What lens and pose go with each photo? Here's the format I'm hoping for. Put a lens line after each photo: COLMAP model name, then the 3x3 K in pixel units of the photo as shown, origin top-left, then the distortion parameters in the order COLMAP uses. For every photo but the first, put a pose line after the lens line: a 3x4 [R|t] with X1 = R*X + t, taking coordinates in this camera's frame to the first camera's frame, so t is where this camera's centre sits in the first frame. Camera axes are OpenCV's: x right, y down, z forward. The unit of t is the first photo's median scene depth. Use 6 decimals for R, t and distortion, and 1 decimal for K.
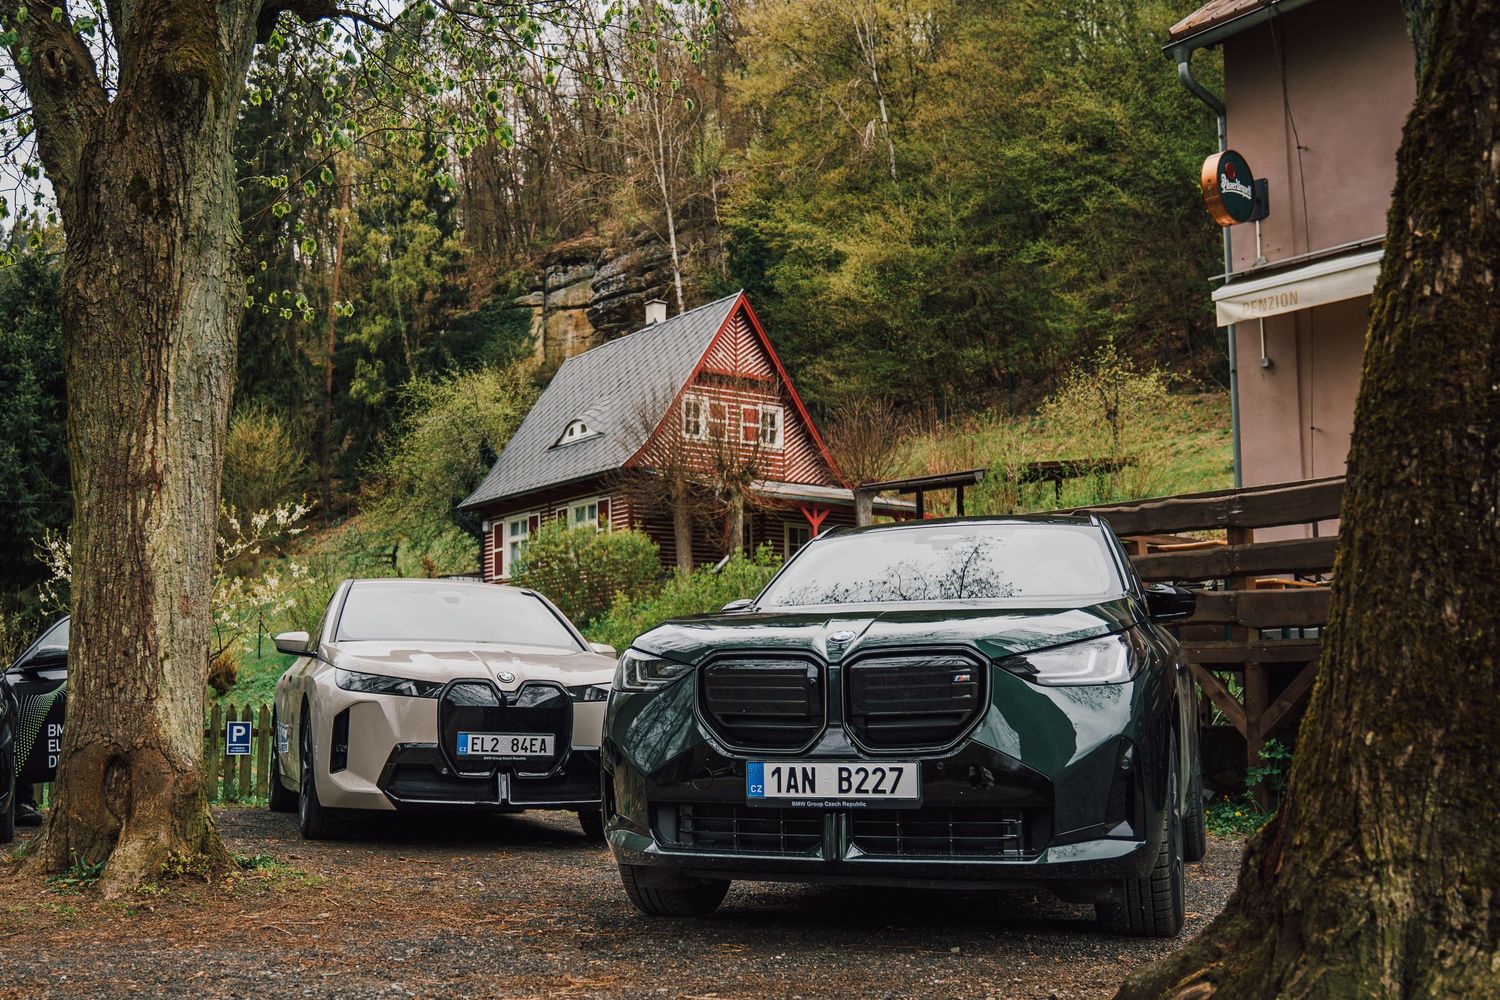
lens RADIAL K [[1456.6, 0, 629.7], [0, 1456.6, 547.4], [0, 0, 1]] dist [-0.048722, 0.000000]
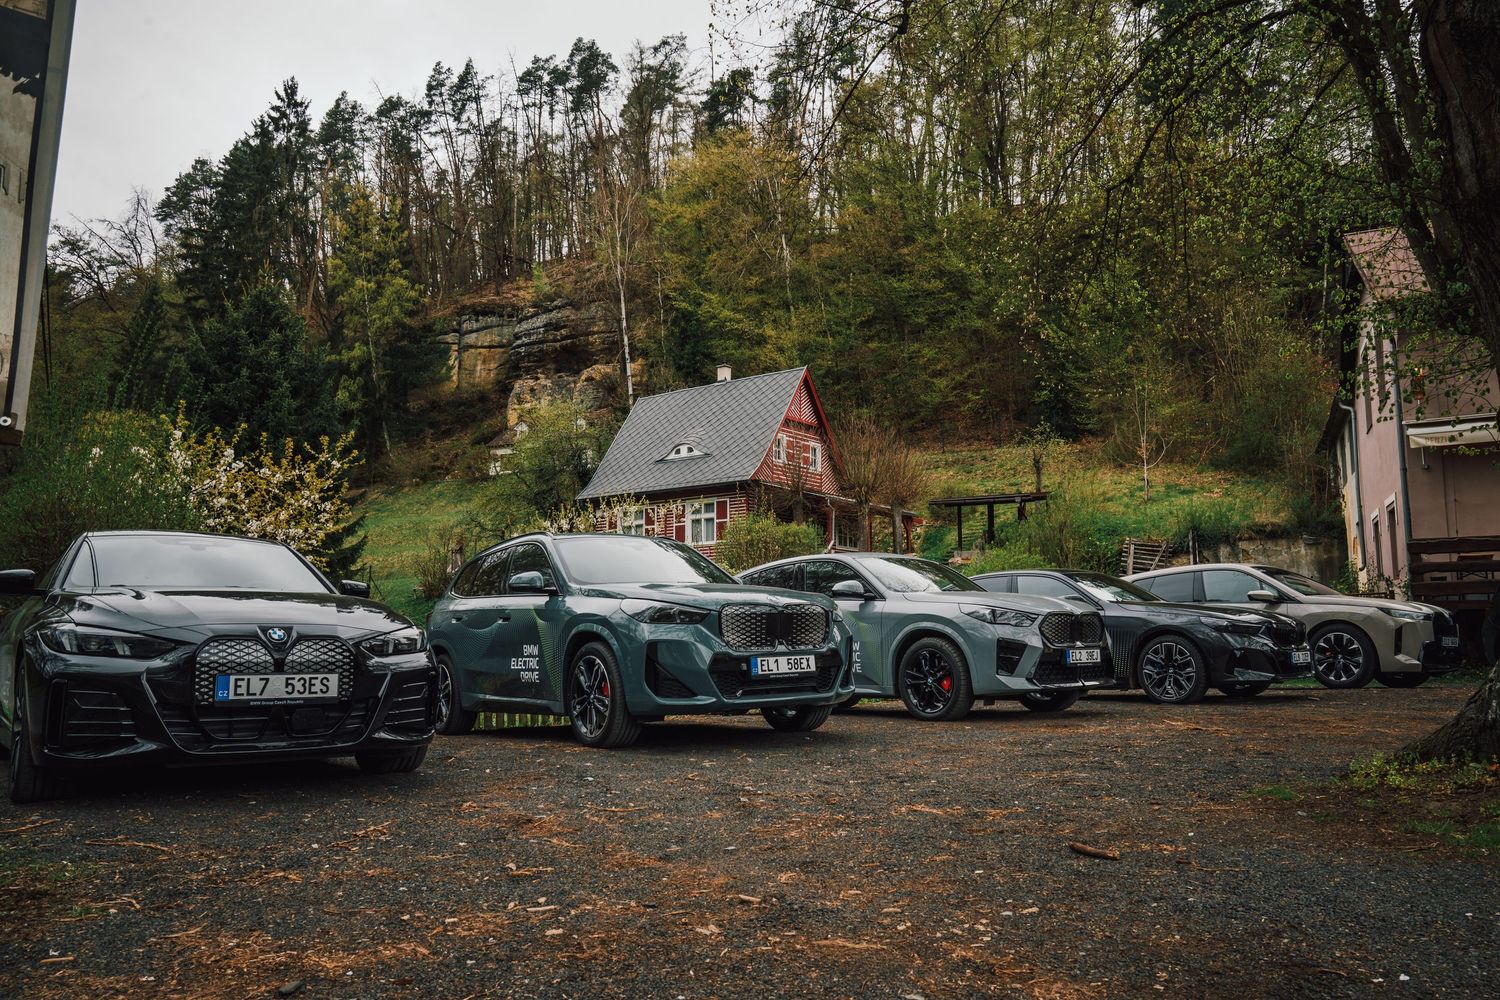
lens RADIAL K [[1077.1, 0, 733.2], [0, 1077.1, 490.6], [0, 0, 1]] dist [-0.106851, 0.069717]
pose [[0.944287, 0.048231, 0.325569, -0.319997], [-0.036728, 0.998468, -0.041390, 0.001998], [-0.327067, 0.027126, 0.944612, -0.028859]]
